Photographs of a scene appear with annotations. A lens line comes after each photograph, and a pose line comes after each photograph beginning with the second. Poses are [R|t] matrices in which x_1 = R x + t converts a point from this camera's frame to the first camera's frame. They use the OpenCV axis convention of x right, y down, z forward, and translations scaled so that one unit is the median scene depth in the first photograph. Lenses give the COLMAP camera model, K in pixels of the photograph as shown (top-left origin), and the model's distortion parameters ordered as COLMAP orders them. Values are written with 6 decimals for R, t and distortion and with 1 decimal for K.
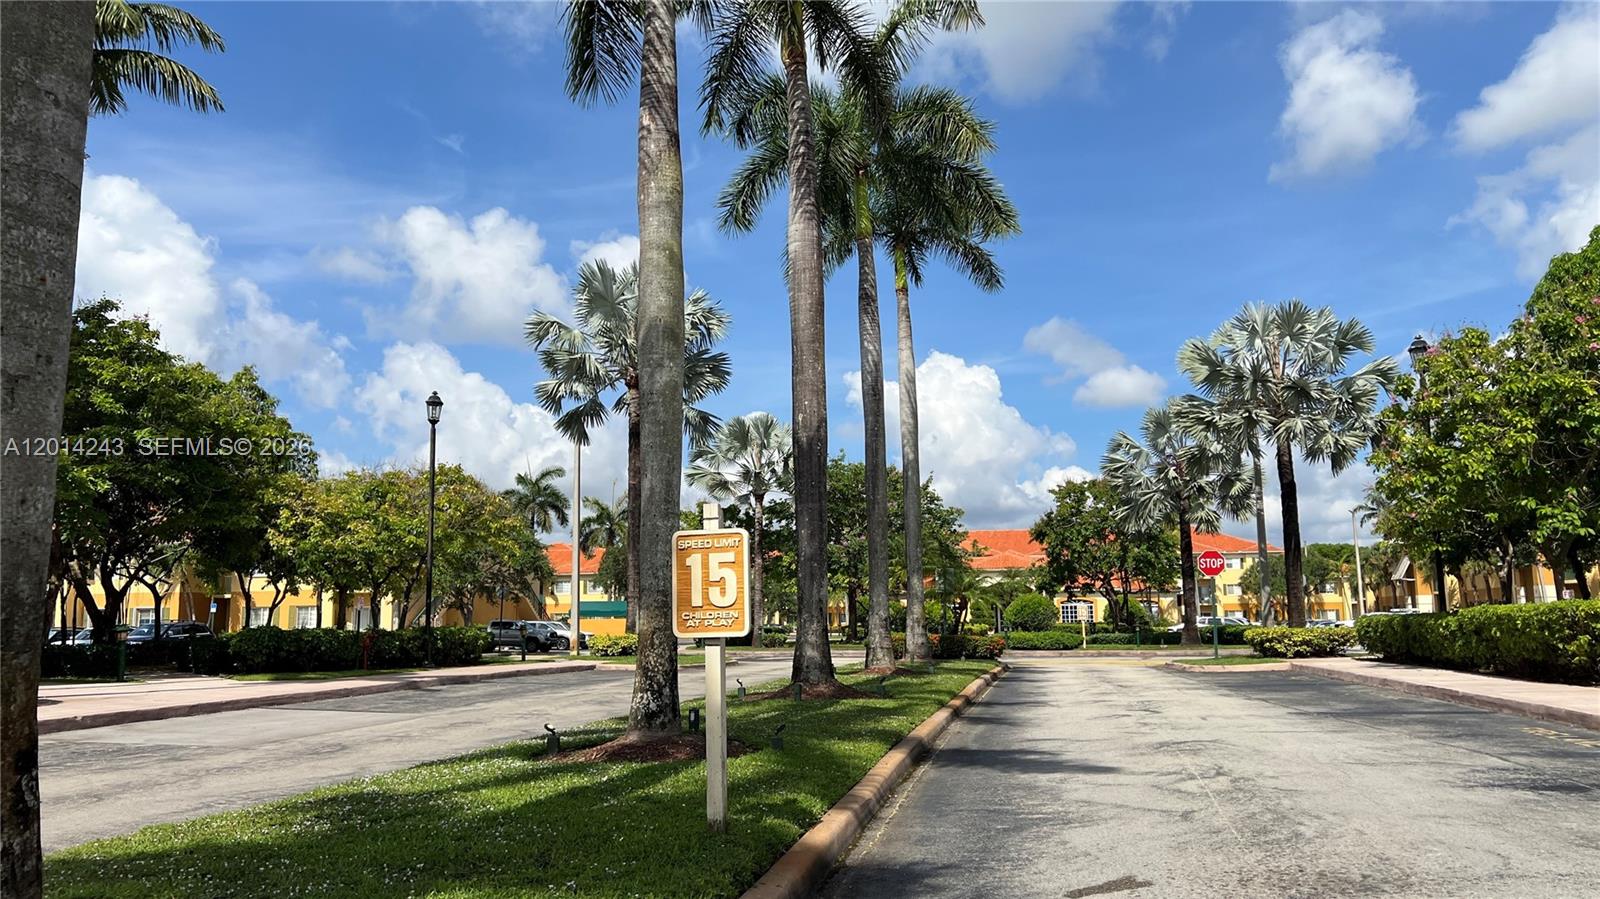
lens RADIAL K [[1148.3, 0, 800.0], [0, 1148.3, 449.5], [0, 0, 1]] dist [0.006078, 0.000767]
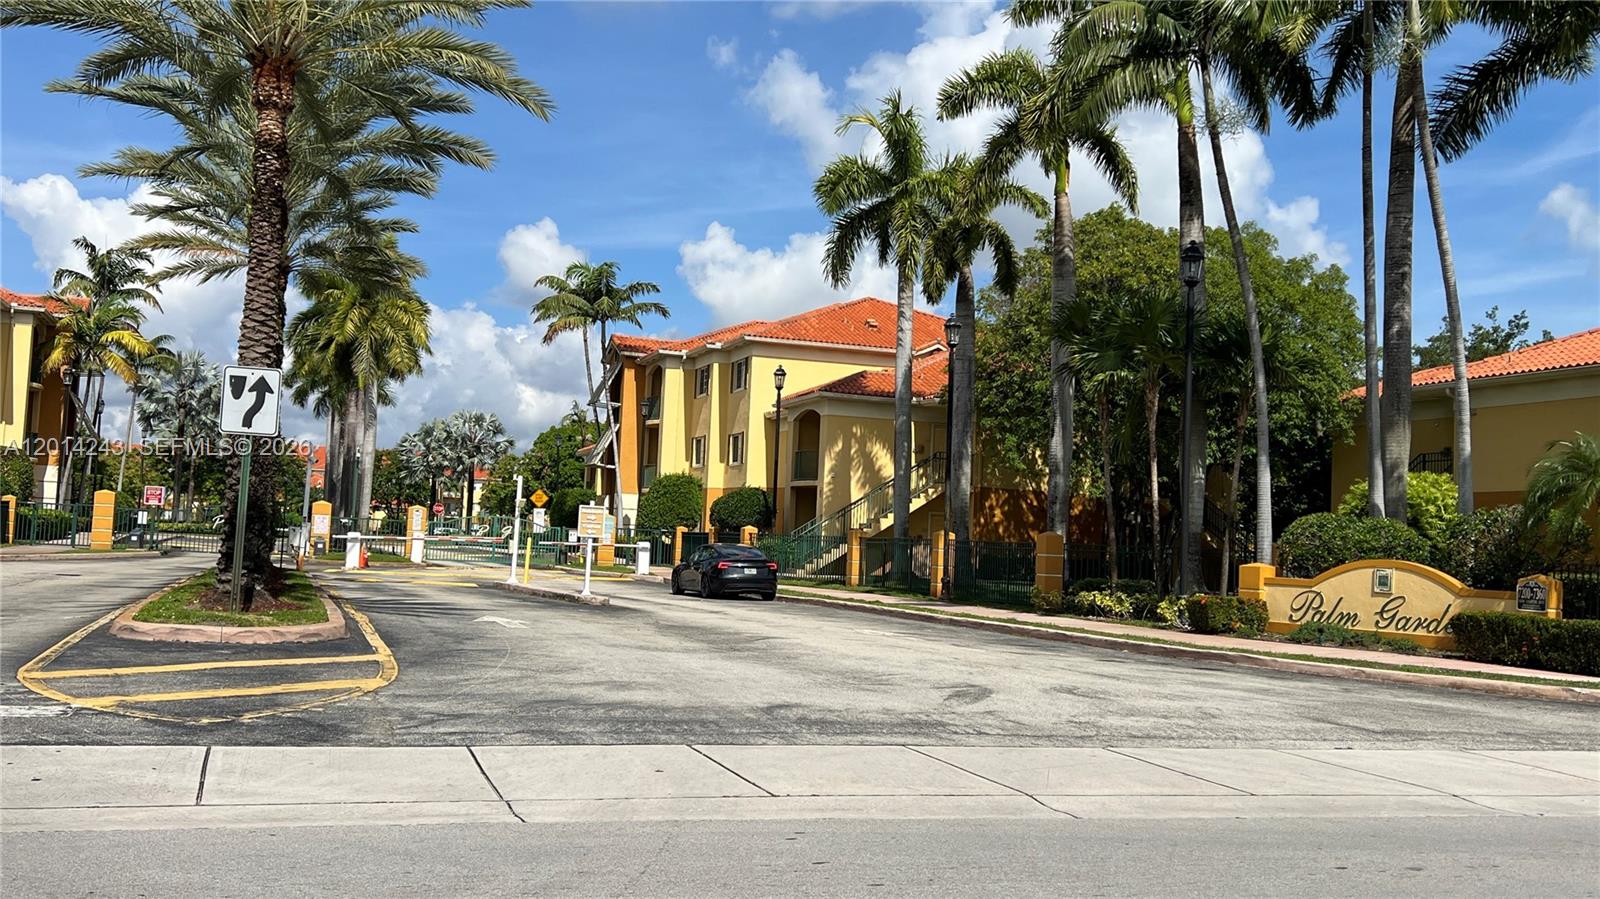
lens RADIAL K [[1431.3, 0, 800.0], [0, 1431.3, 449.5], [0, 0, 1]] dist [-0.002901, -0.004608]
pose [[0.843401, 0.087505, 0.530111, -0.463195], [-0.138464, 0.988721, 0.057088, -0.225270], [-0.519136, -0.121549, 0.846005, -1.463295]]
